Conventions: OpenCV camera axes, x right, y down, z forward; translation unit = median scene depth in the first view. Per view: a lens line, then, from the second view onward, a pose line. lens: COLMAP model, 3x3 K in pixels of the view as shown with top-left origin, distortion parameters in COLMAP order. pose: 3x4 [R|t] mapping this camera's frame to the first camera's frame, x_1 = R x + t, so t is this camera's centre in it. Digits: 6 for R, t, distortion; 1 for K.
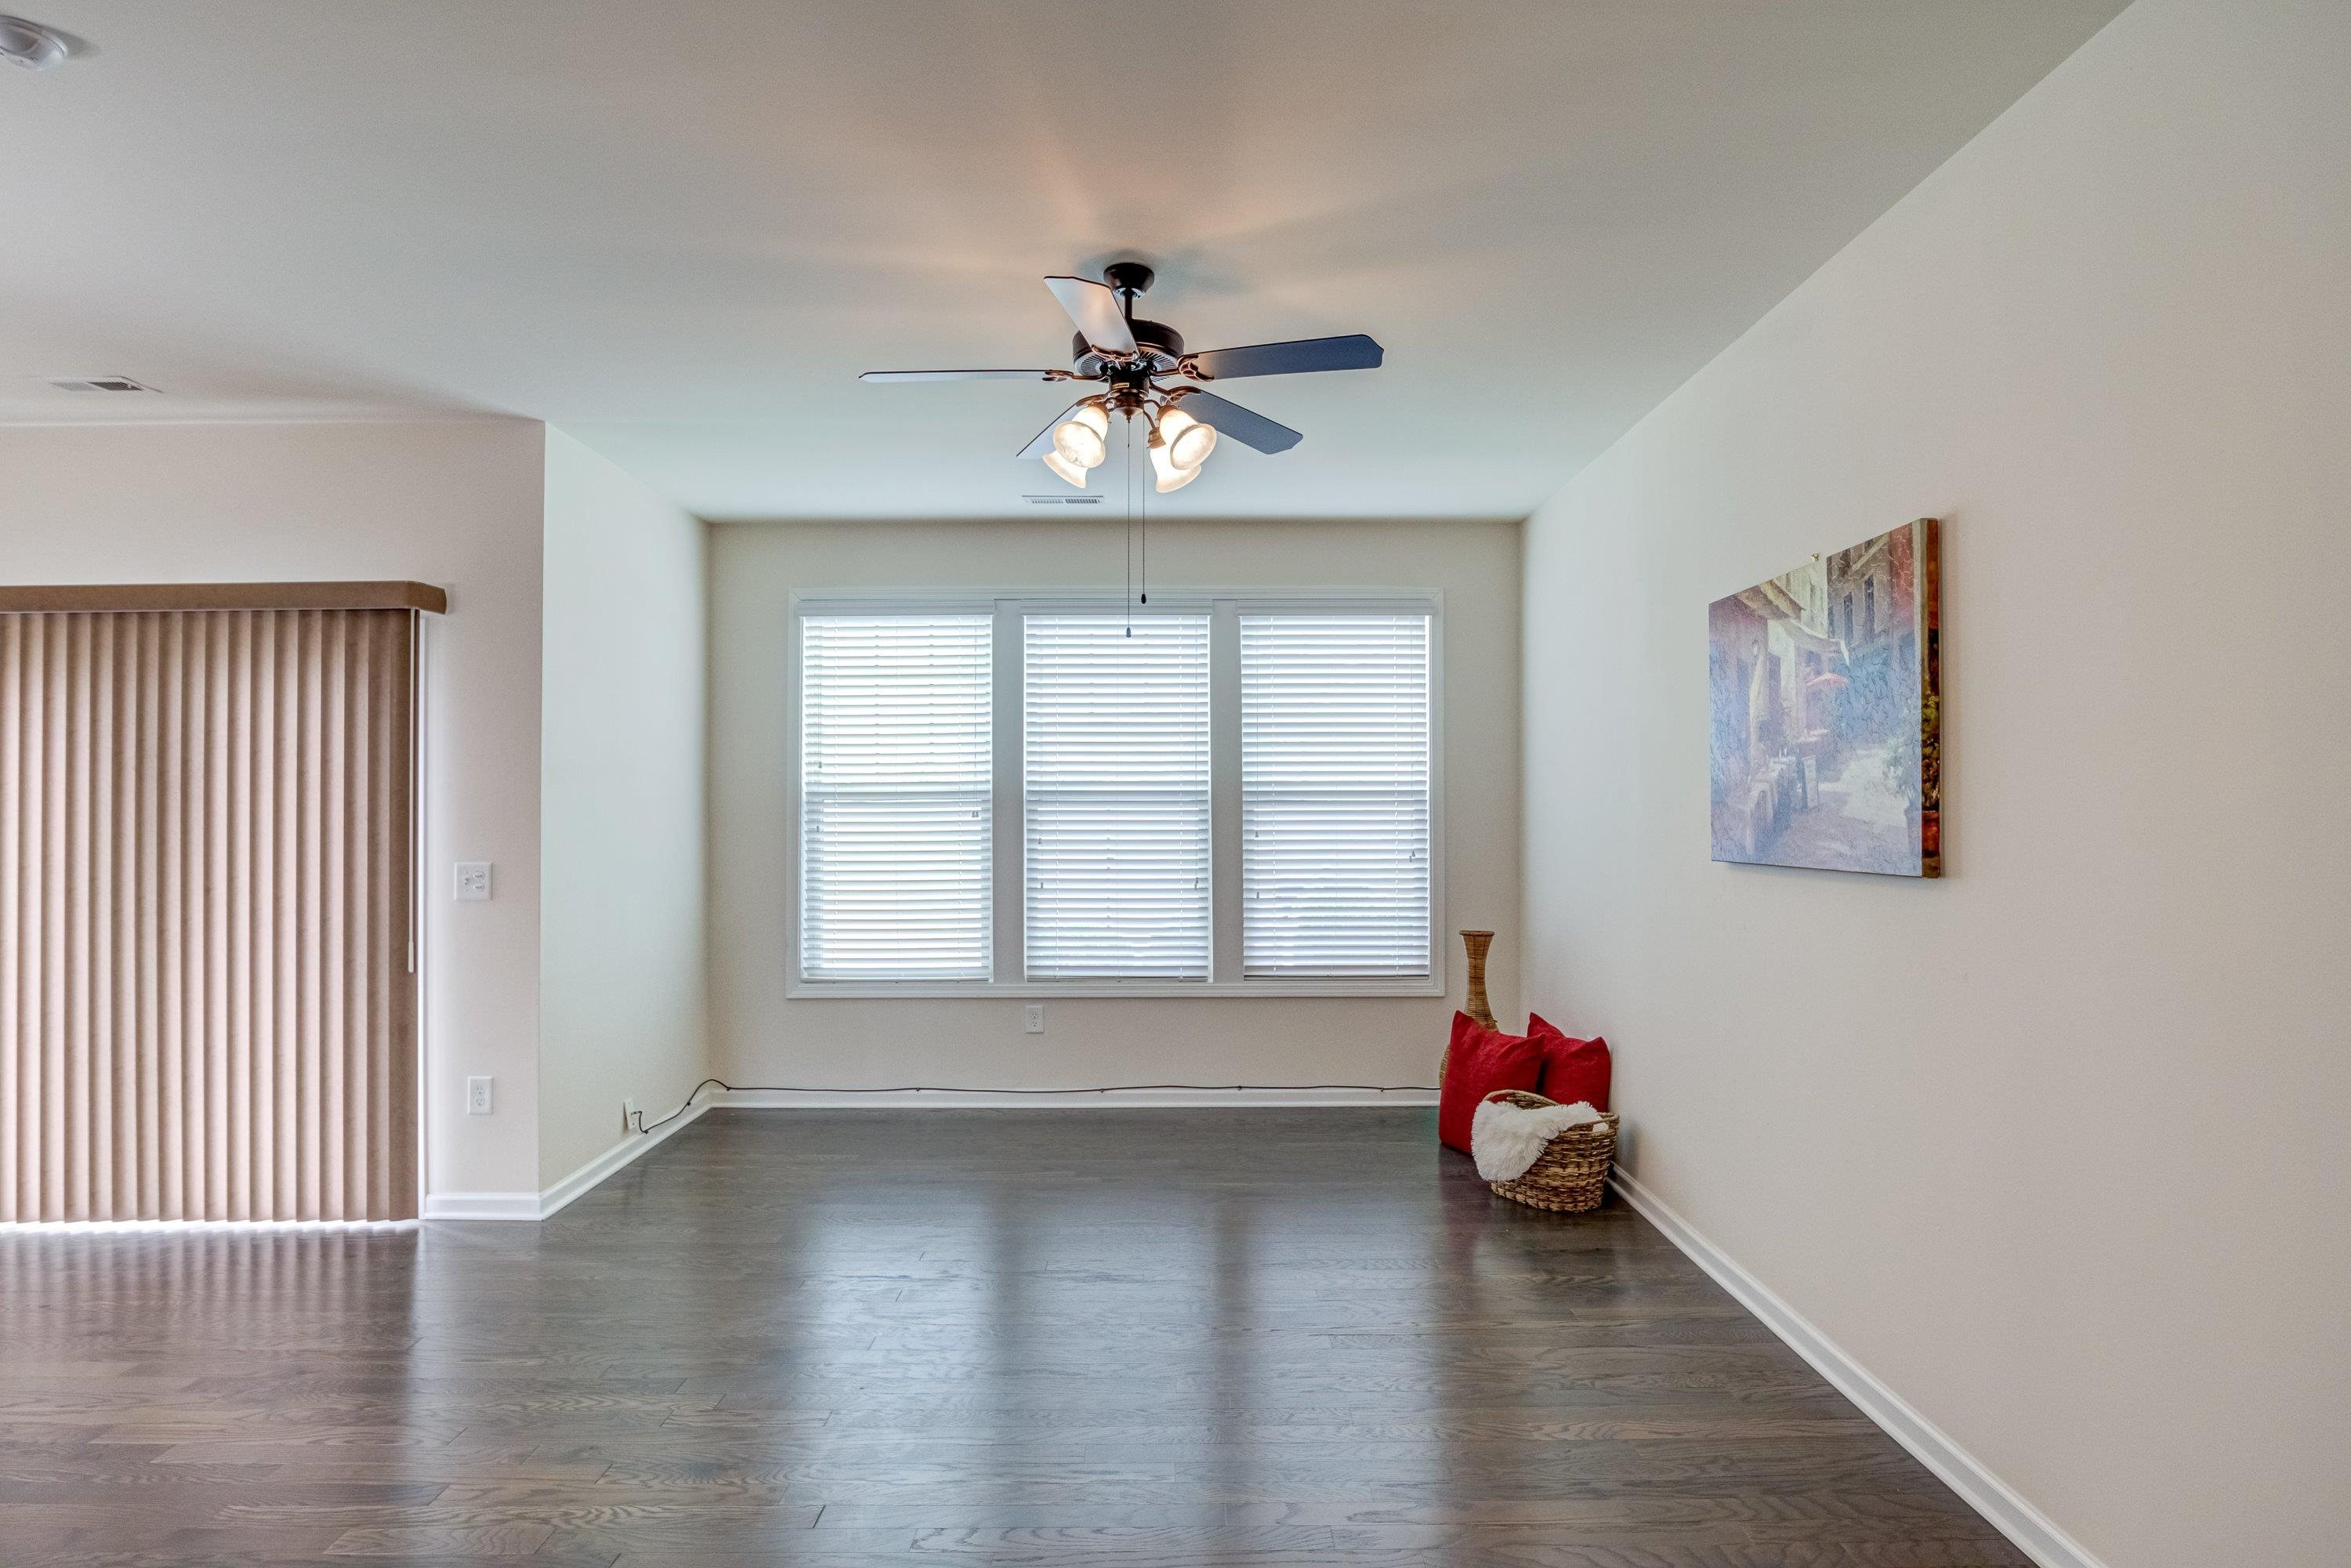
lens RADIAL K [[1188.2, 0, 1201.1], [0, 1188.2, 796.8], [0, 0, 1]] dist [-0.030864, 0.009703]
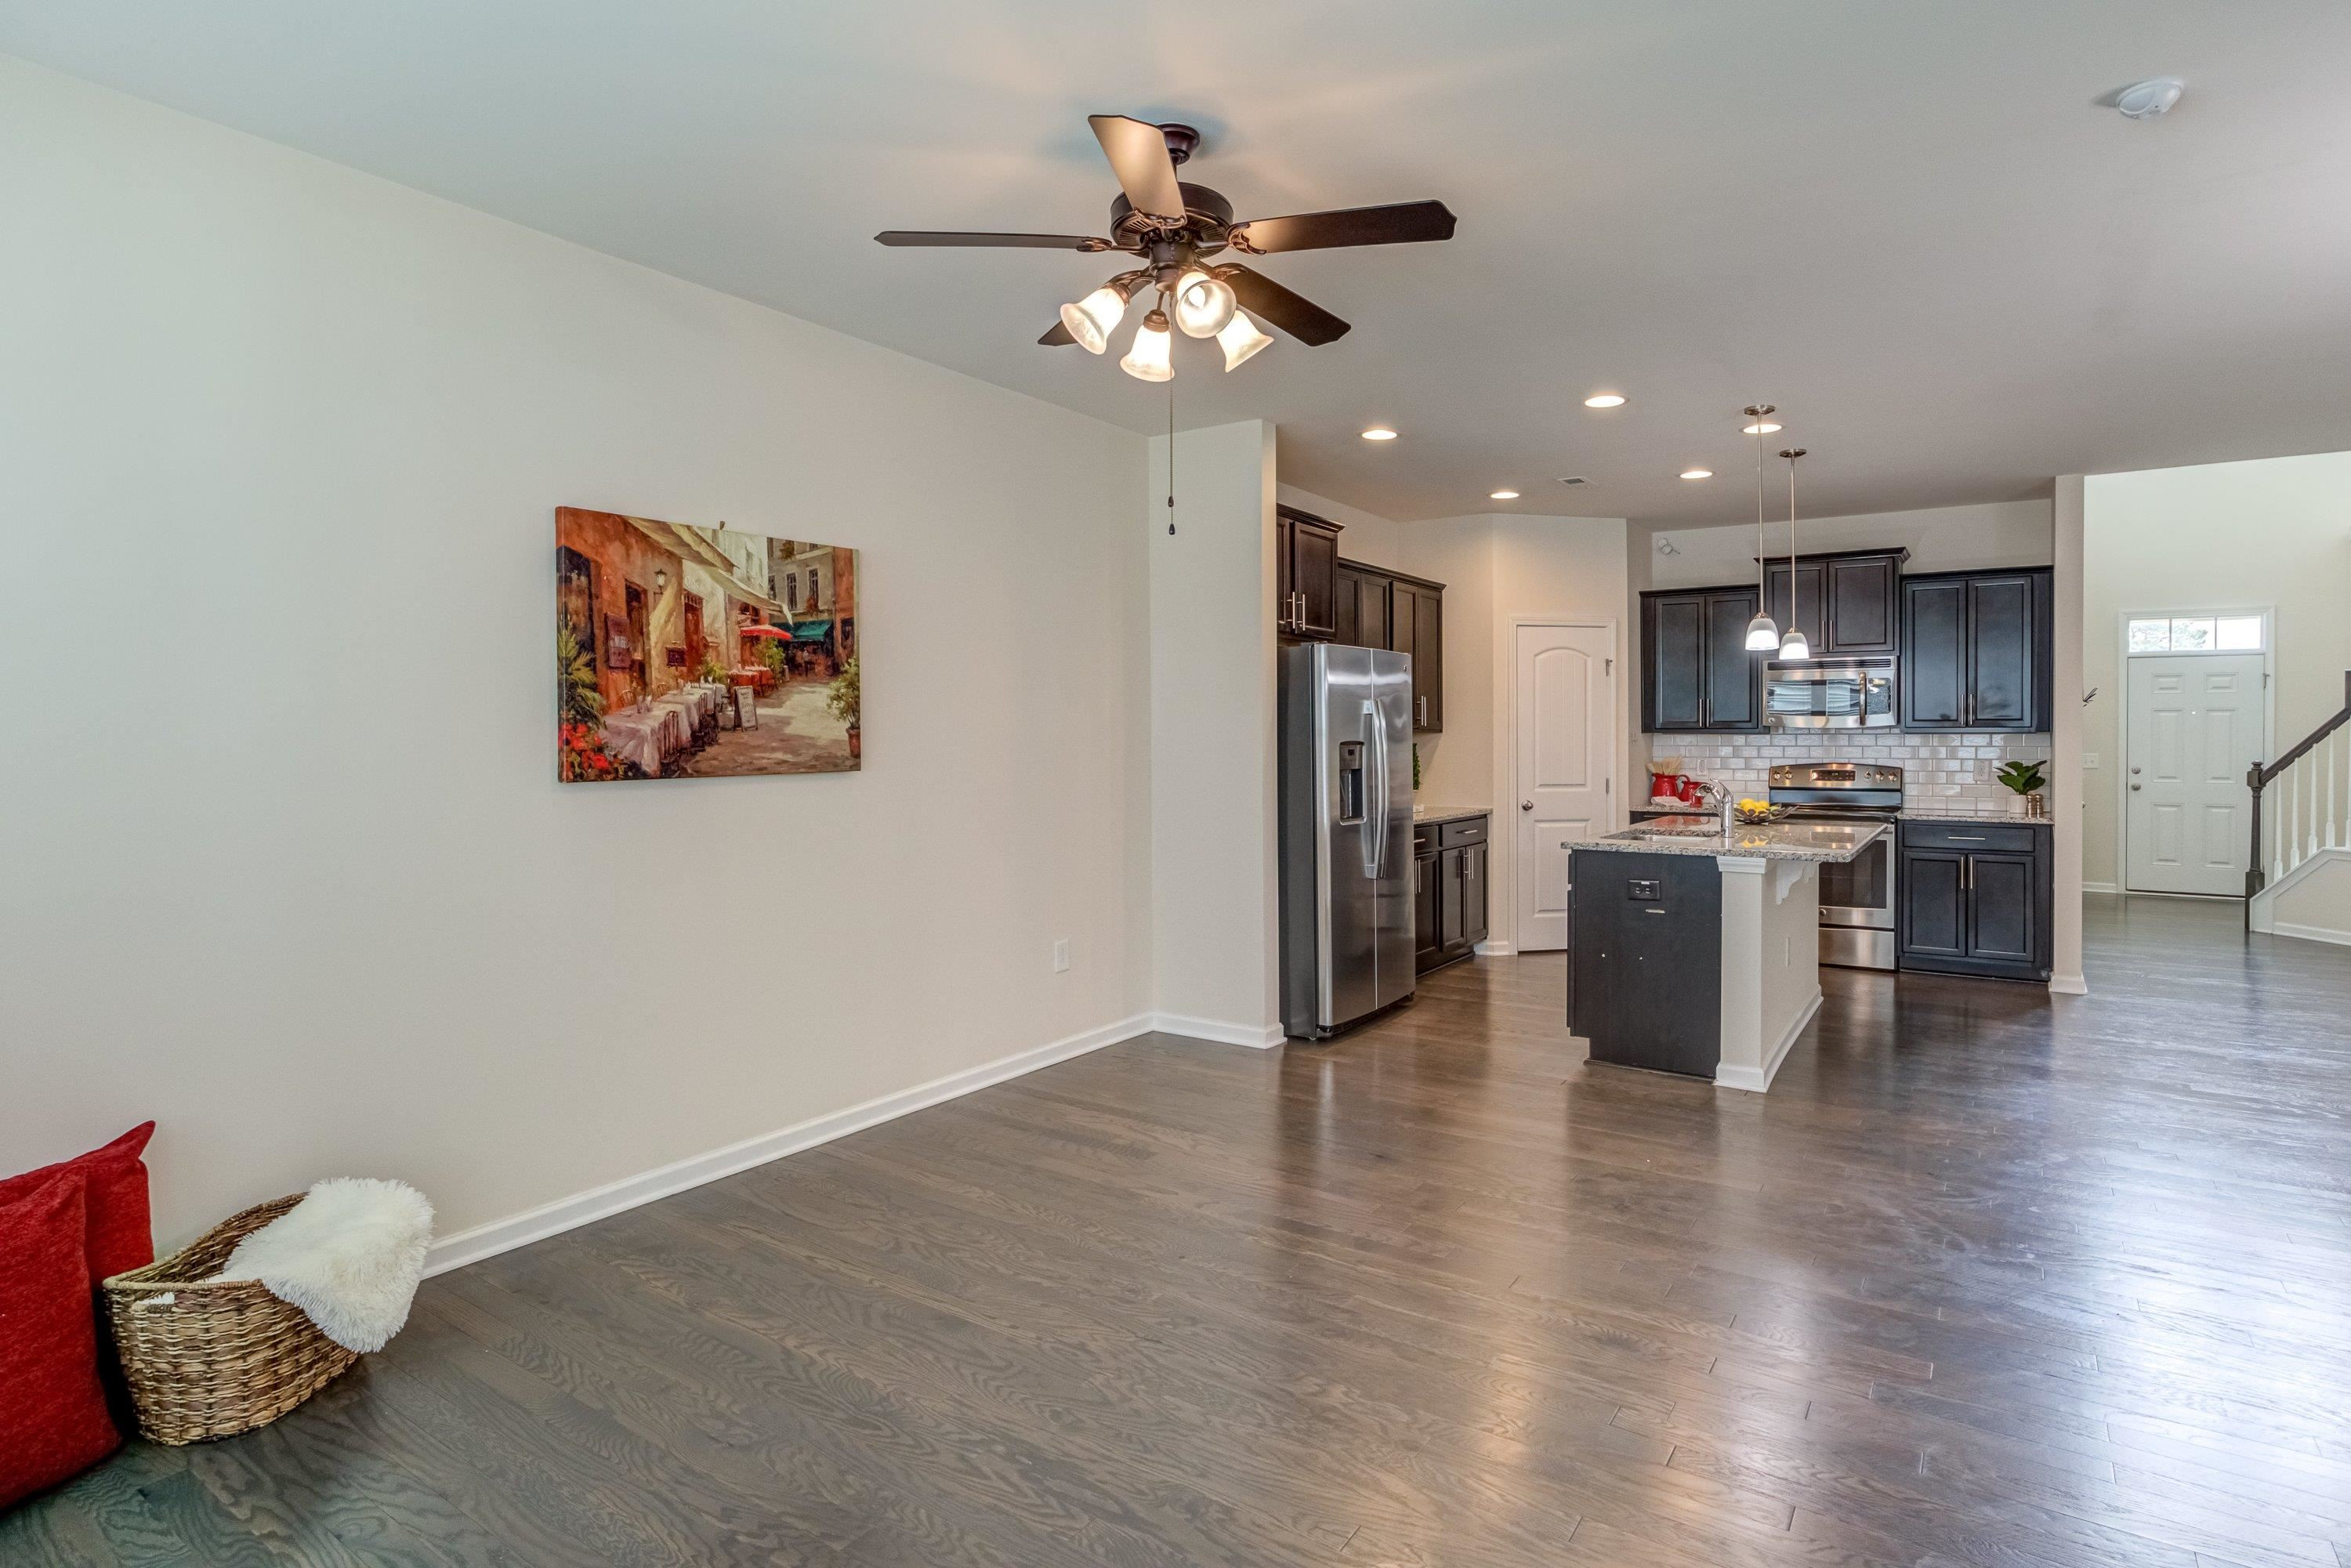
lens RADIAL K [[1188.2, 0, 1217.0], [0, 1188.2, 740.2], [0, 0, 1]] dist [-0.030864, 0.009703]
pose [[-0.822644, 0.002169, 0.568552, -0.458703], [-0.001209, 0.999984, -0.005563, 0.022115], [-0.568555, -0.005263, -0.822628, 1.300701]]
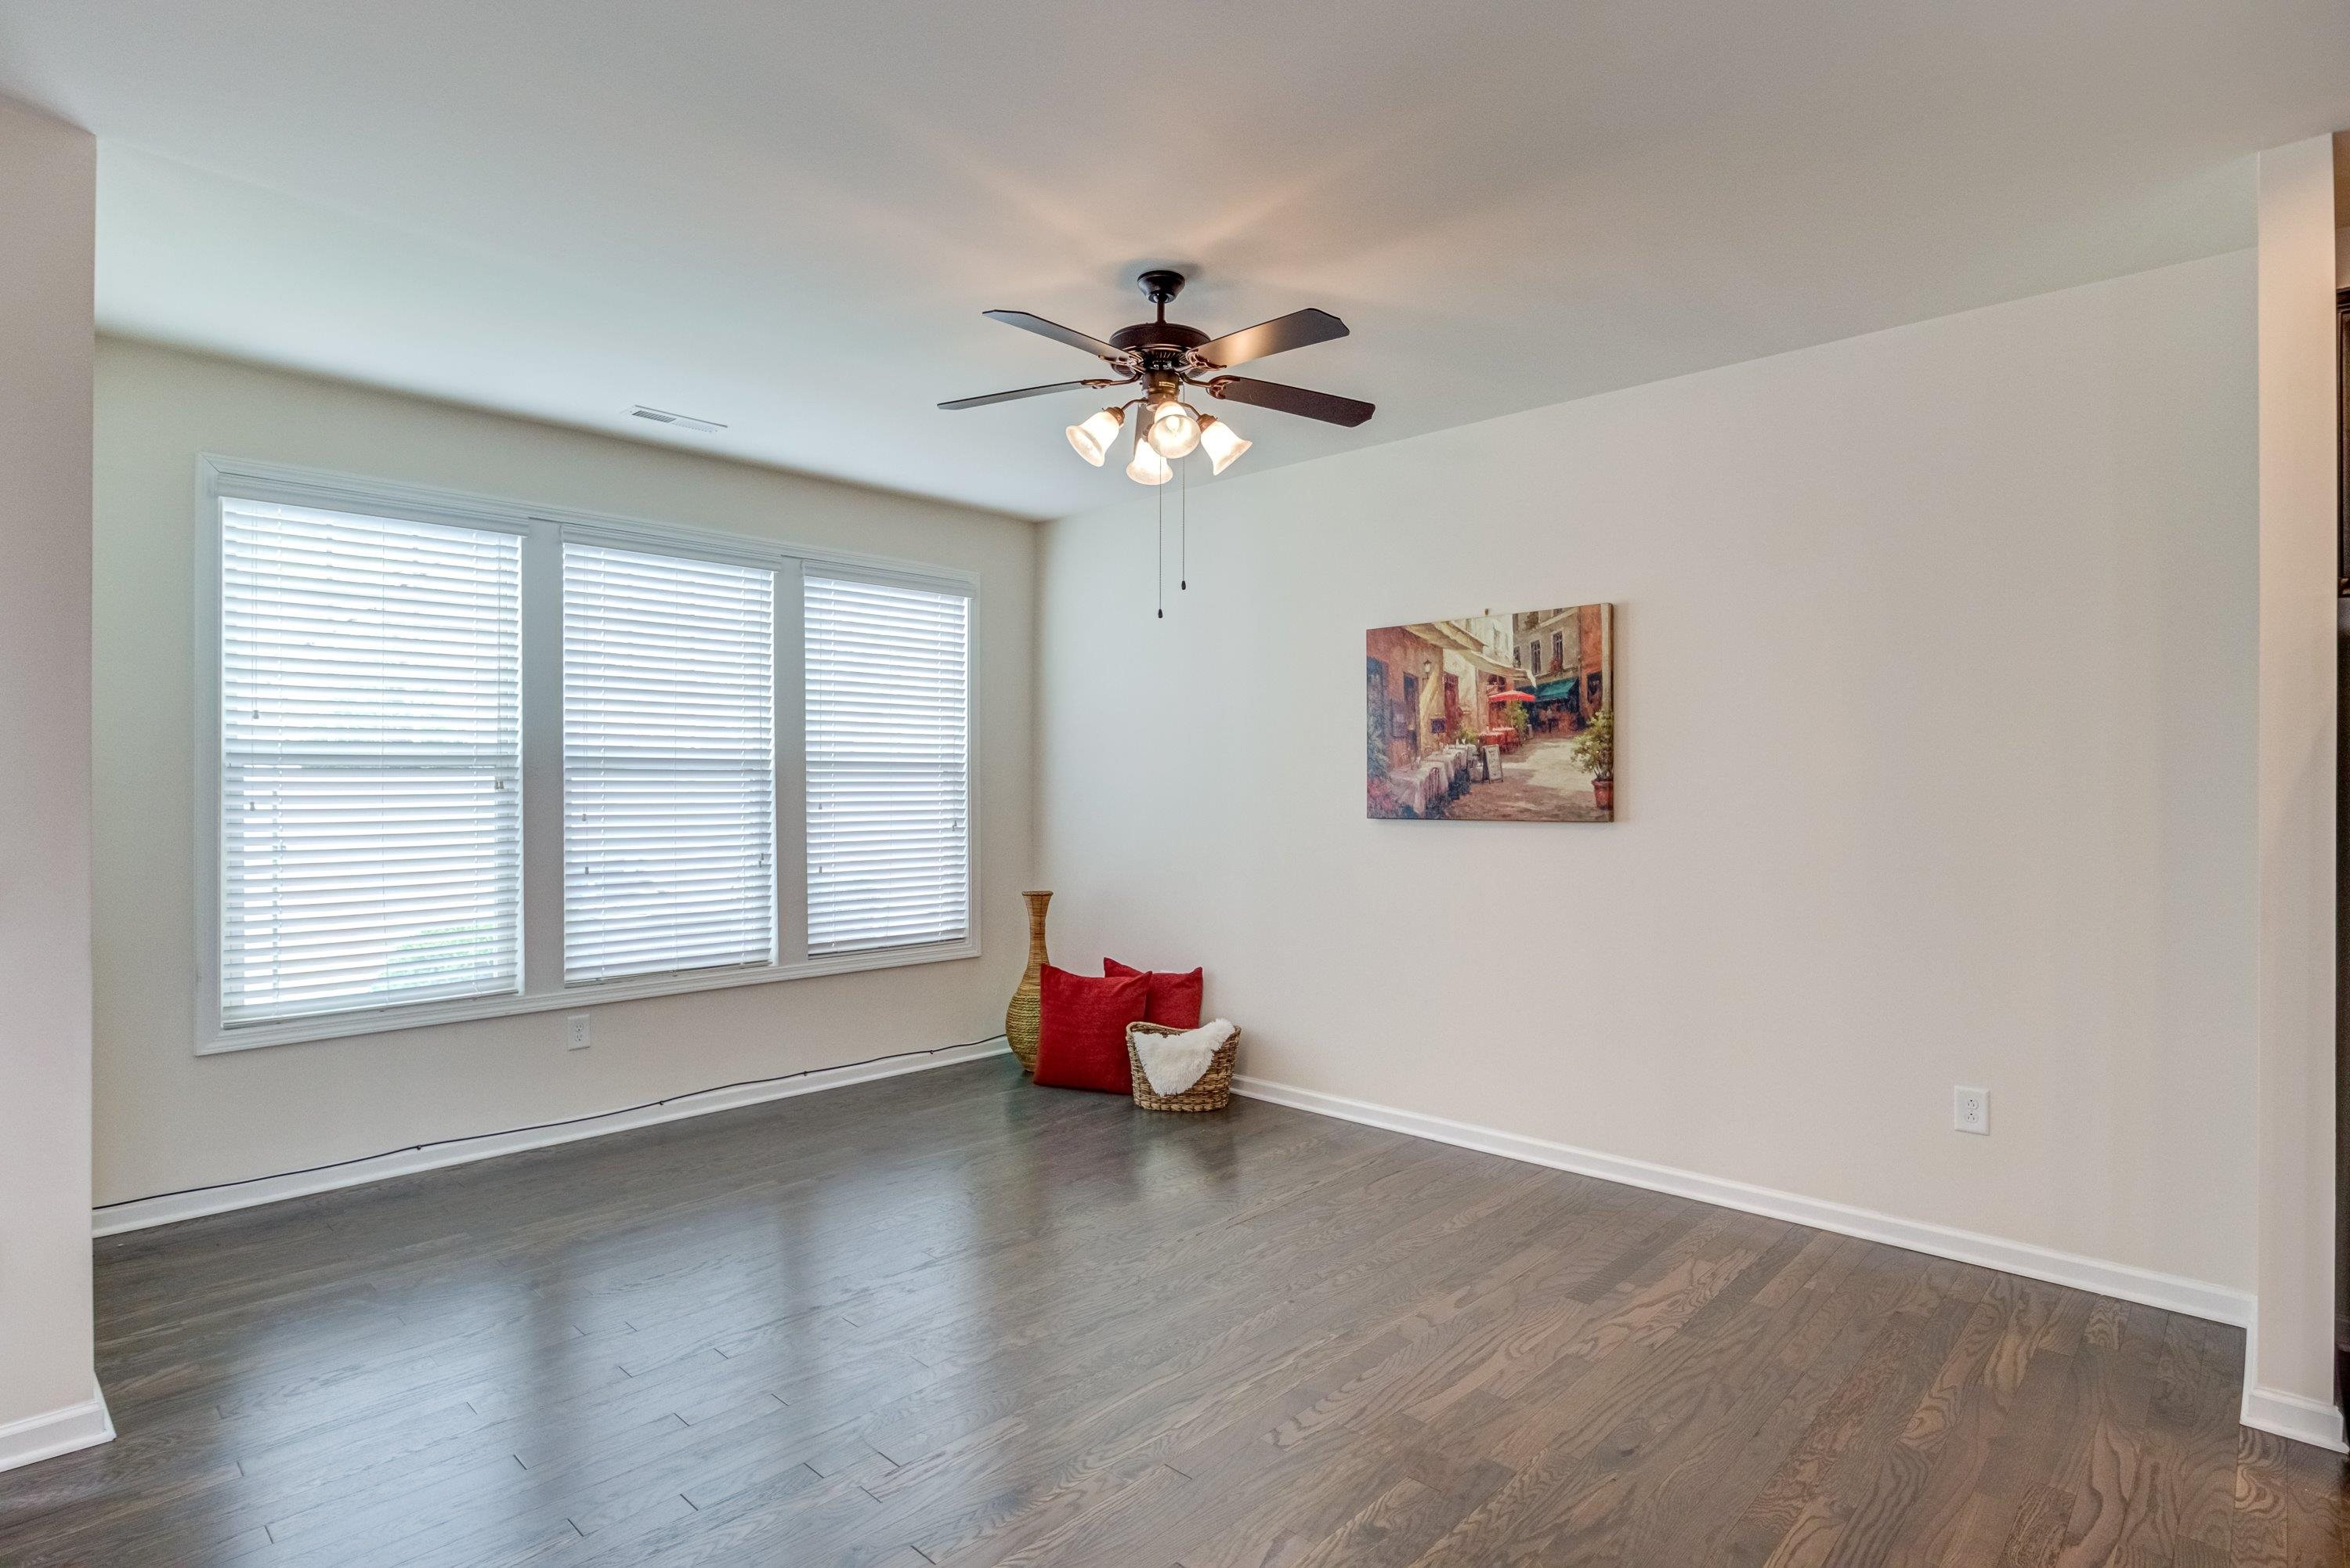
lens RADIAL K [[1187.6, 0, 1195.4], [0, 1187.6, 780.6], [0, 0, 1]] dist [-0.030864, 0.009703]
pose [[0.690726, 0.004383, 0.723103, -0.615502], [-0.009630, 0.999949, 0.003137, 0.007134], [-0.723052, -0.009131, 0.690733, 0.173357]]
